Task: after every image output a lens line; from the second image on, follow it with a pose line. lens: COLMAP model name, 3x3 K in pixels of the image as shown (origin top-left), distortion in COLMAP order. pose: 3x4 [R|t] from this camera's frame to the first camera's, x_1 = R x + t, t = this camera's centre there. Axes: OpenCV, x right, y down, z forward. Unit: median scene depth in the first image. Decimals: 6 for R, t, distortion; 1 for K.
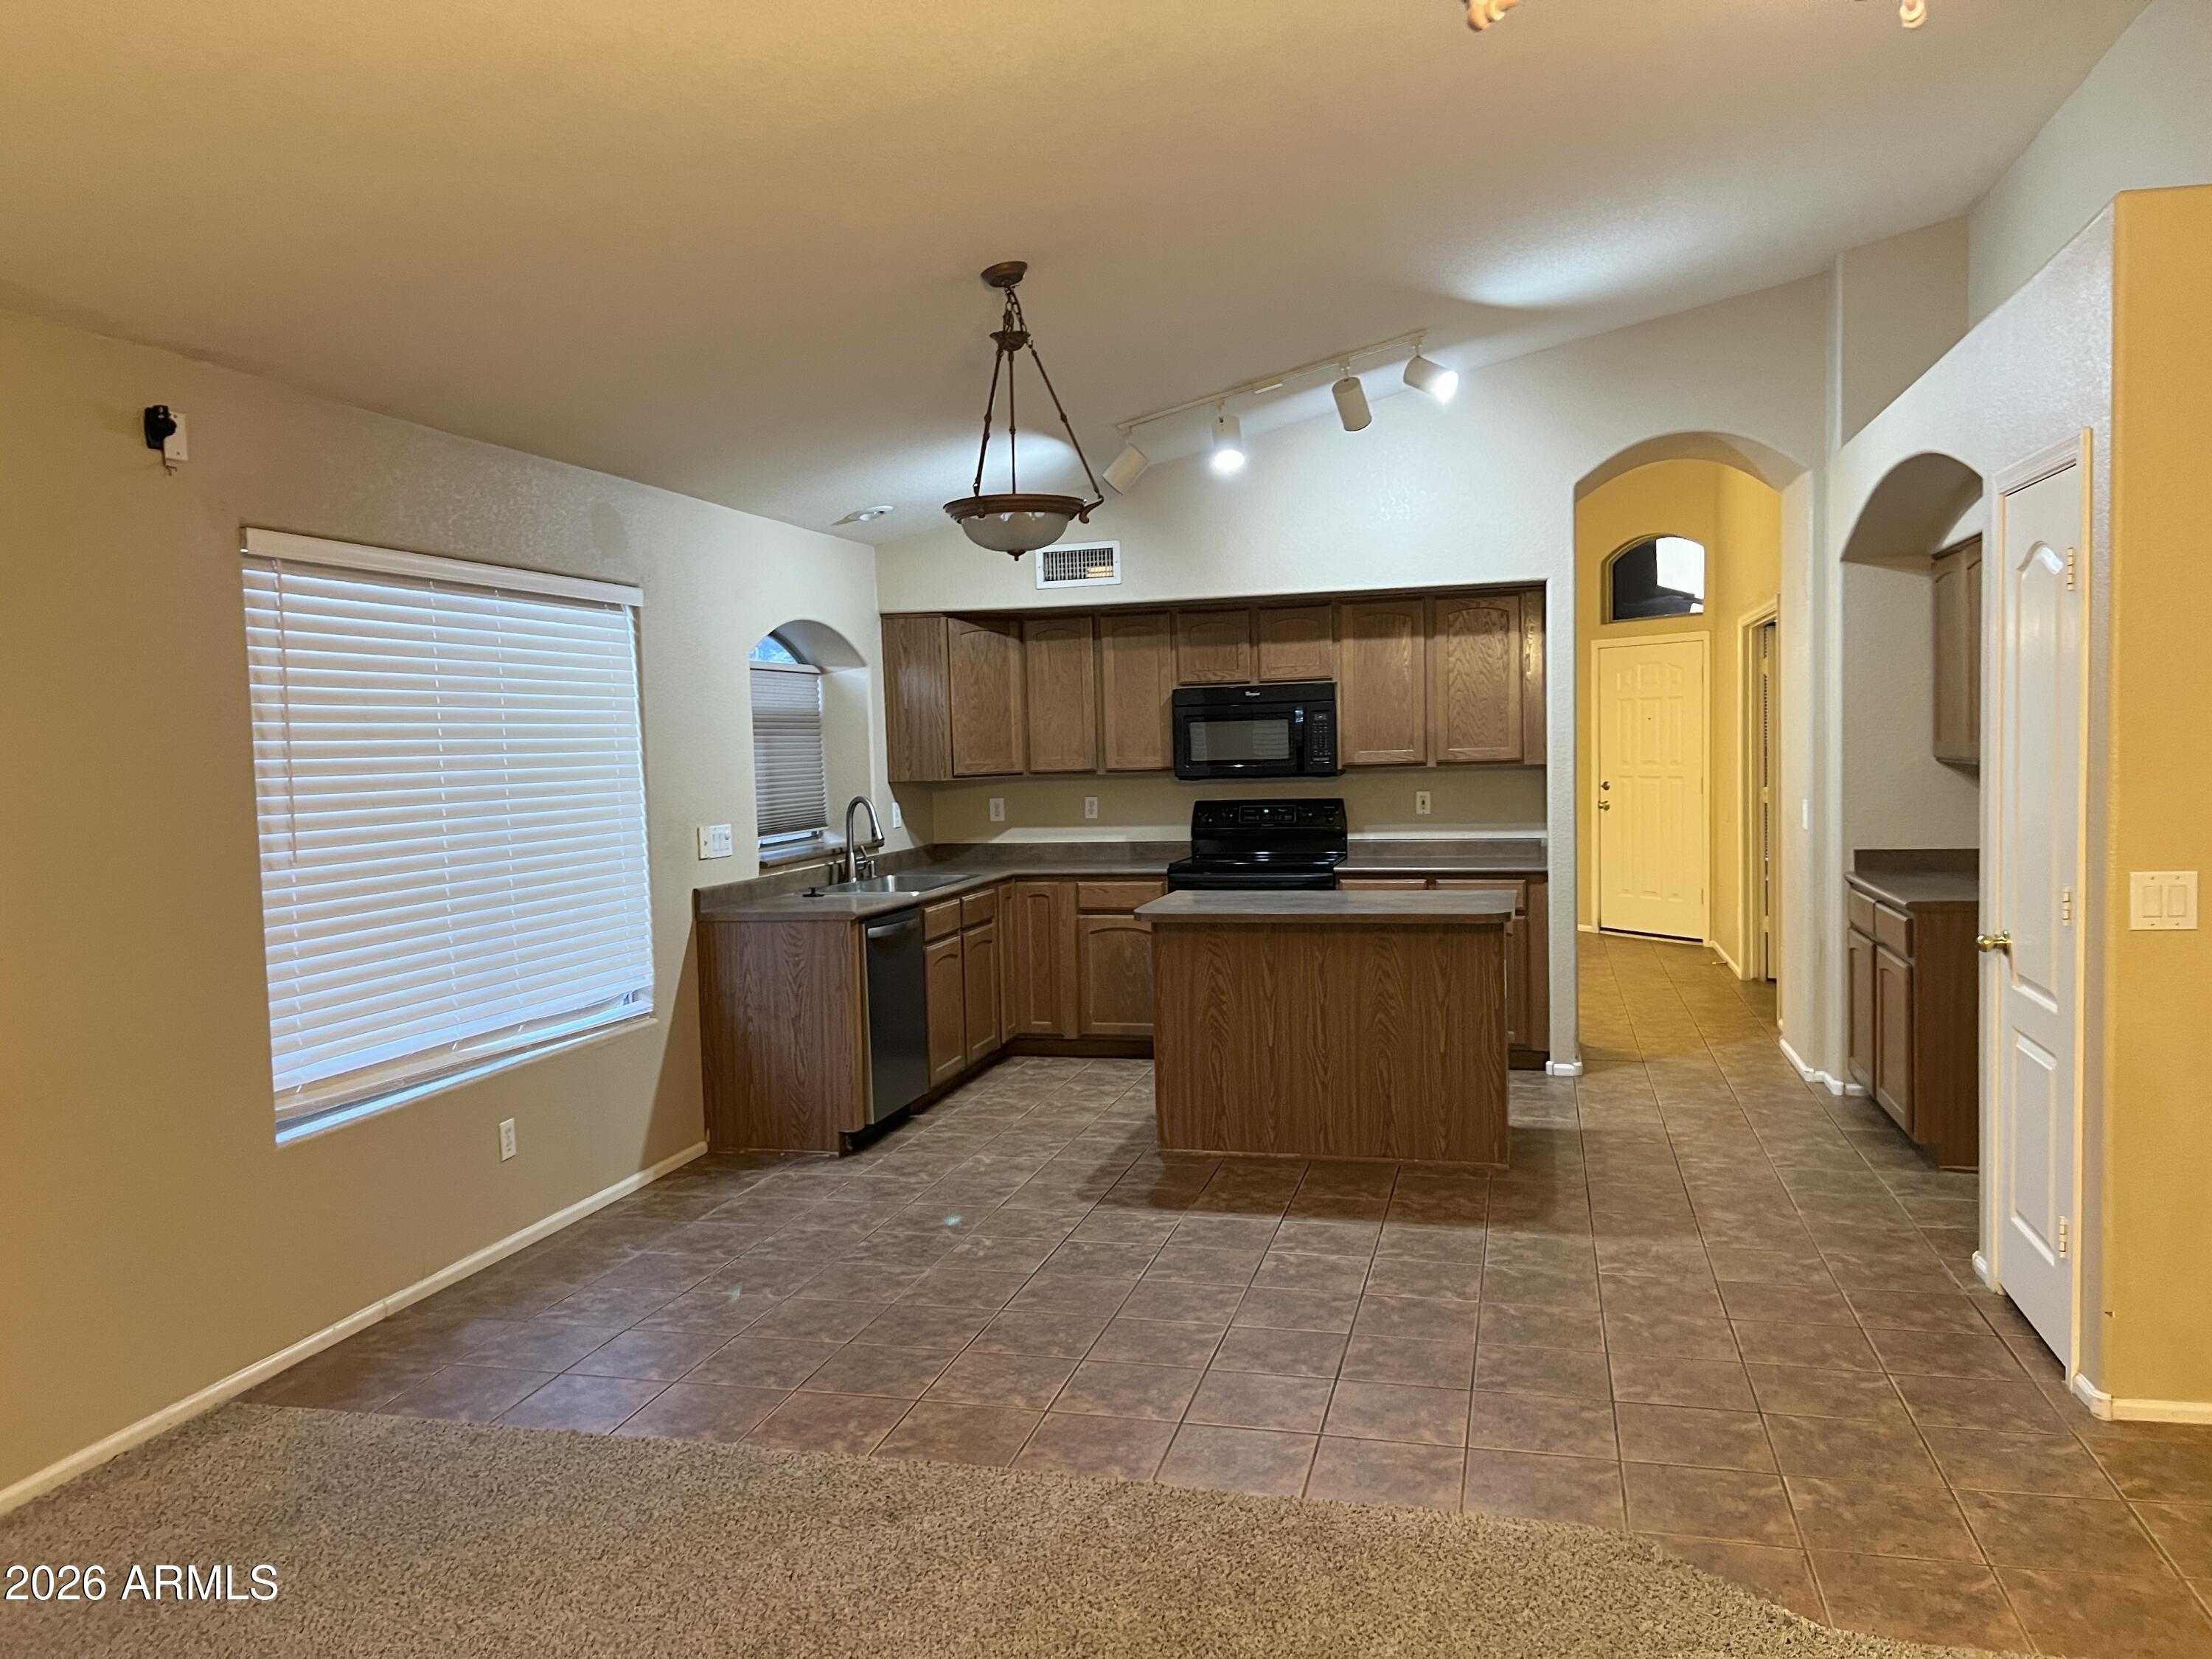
lens RADIAL K [[1662.8, 0, 1105.3], [0, 1662.8, 835.3], [0, 0, 1]] dist [-0.036304, -0.005179]
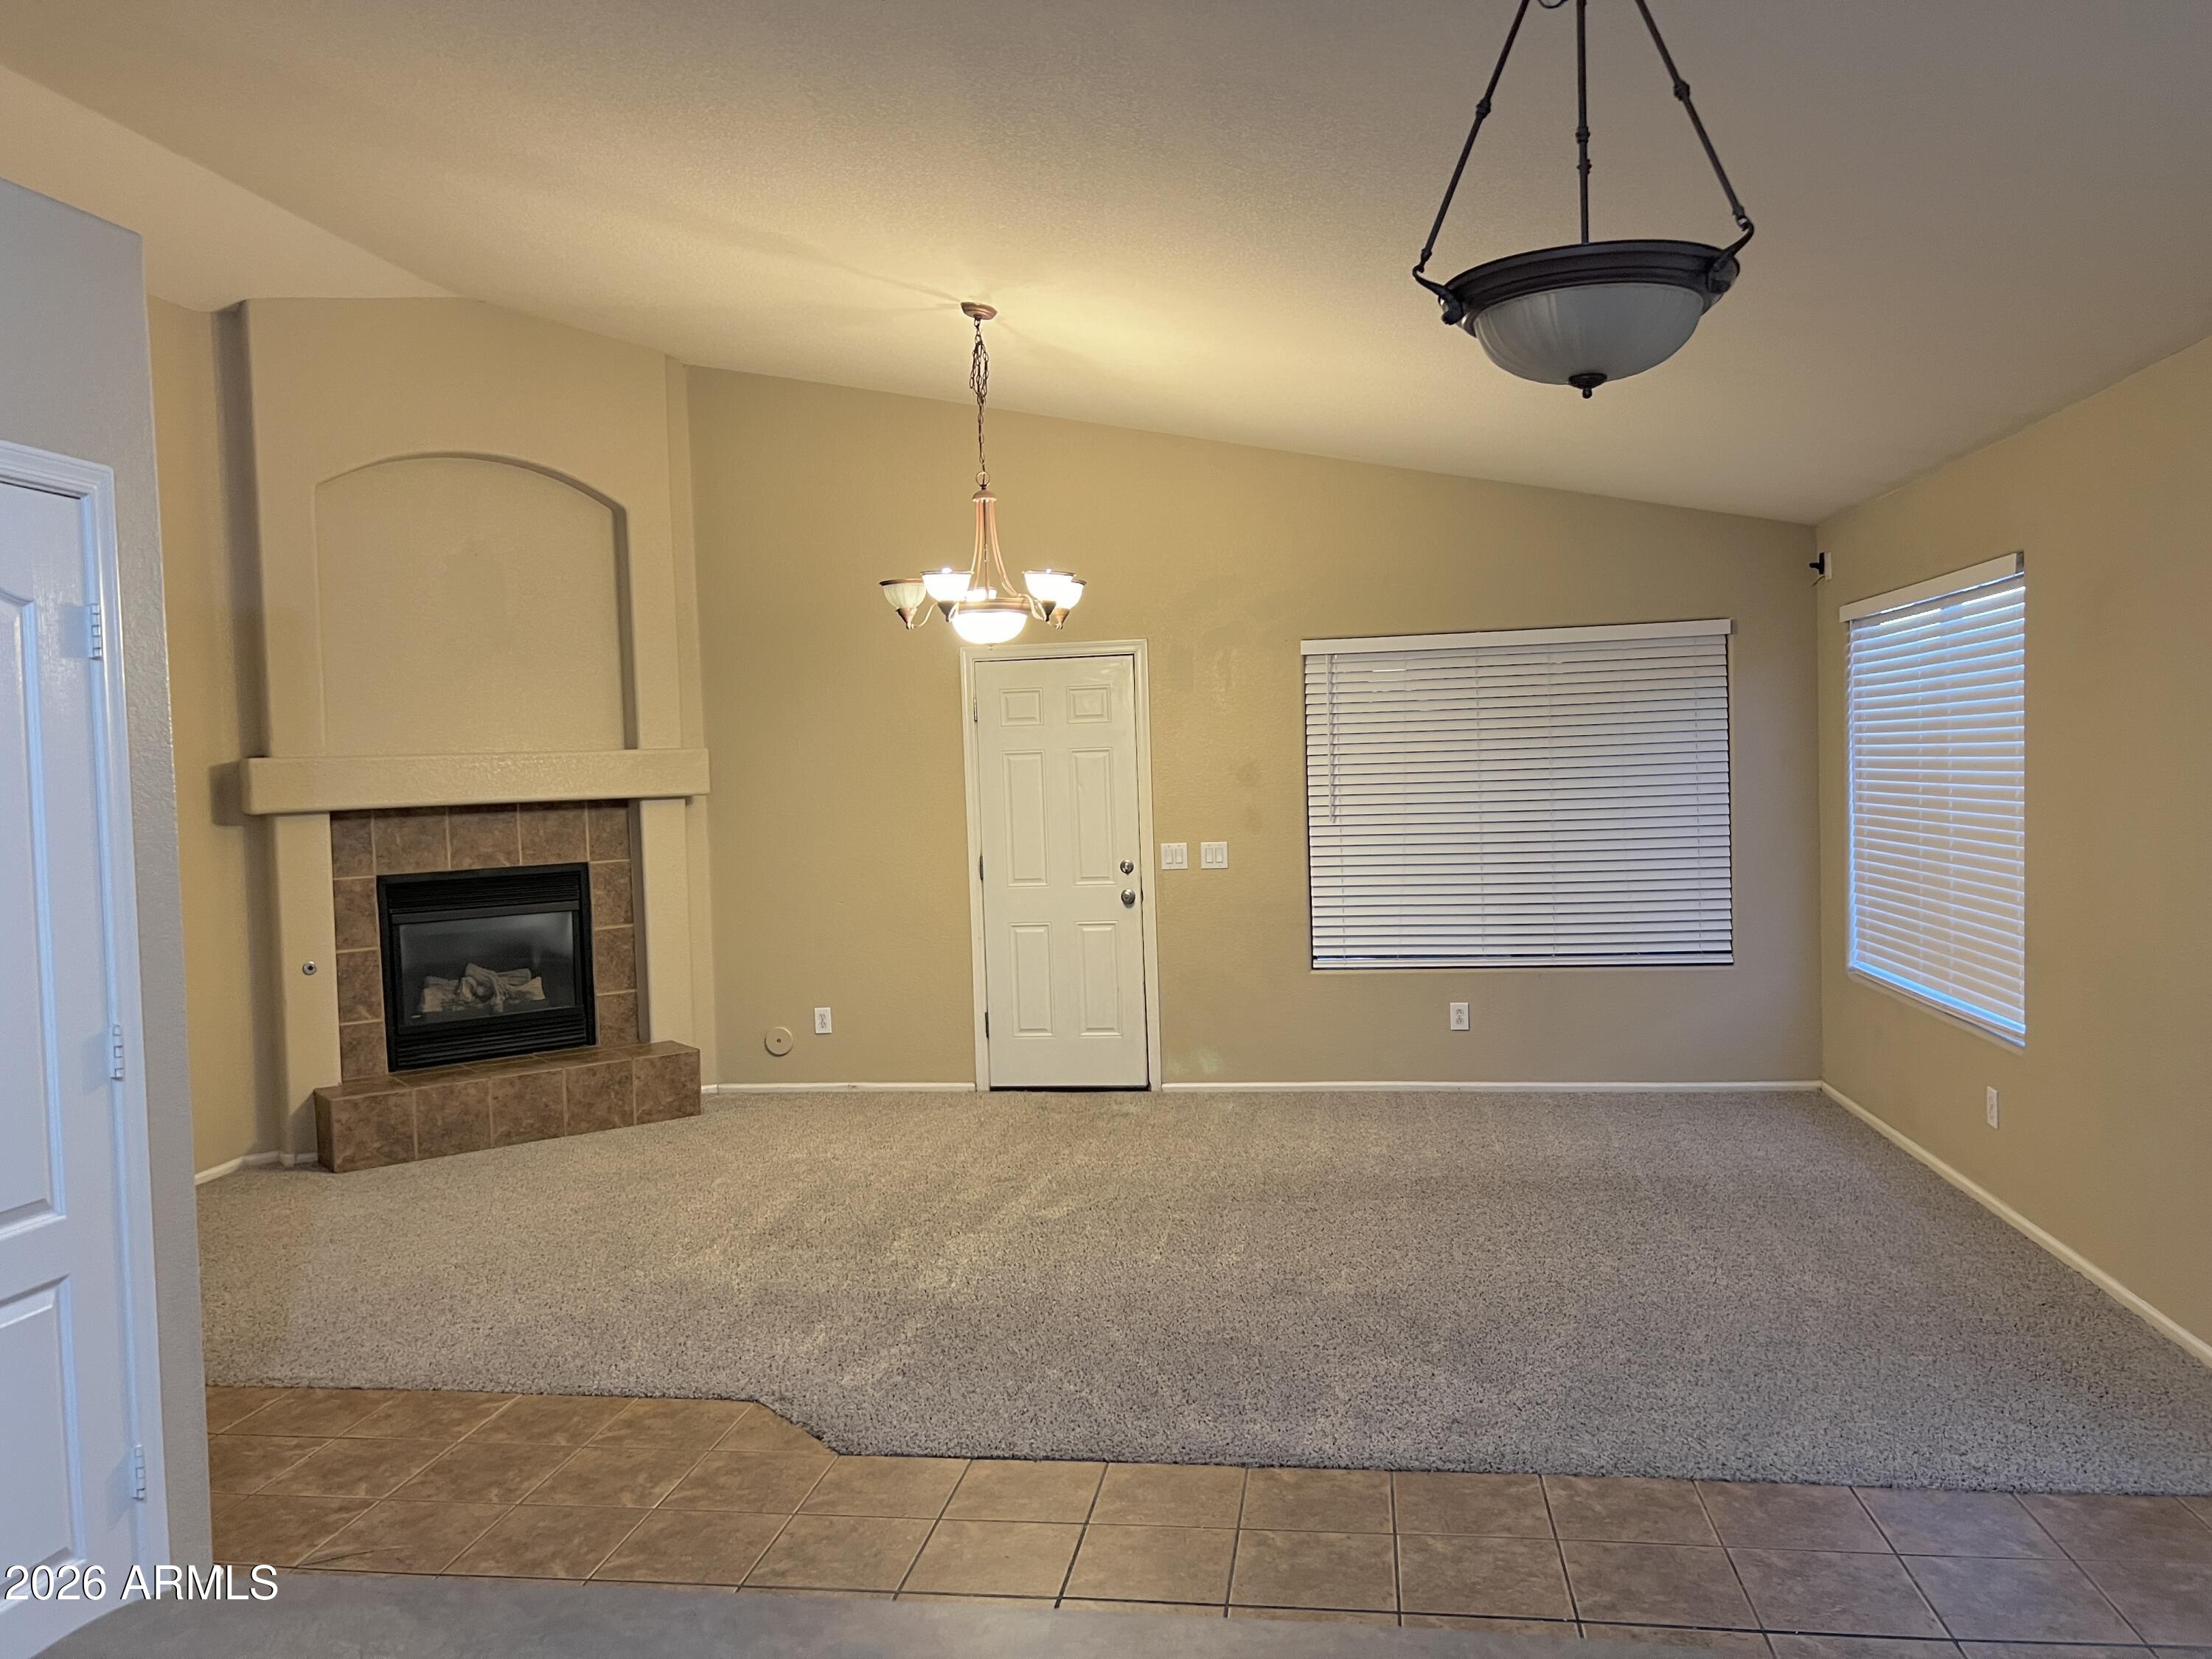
lens RADIAL K [[1662.8, 0, 1105.6], [0, 1662.8, 831.4], [0, 0, 1]] dist [-0.036304, -0.005179]
pose [[-0.992910, 0.067078, -0.098137, 0.191543], [0.057440, 0.993533, 0.097938, -0.124109], [0.104072, 0.091607, -0.990342, 1.959757]]
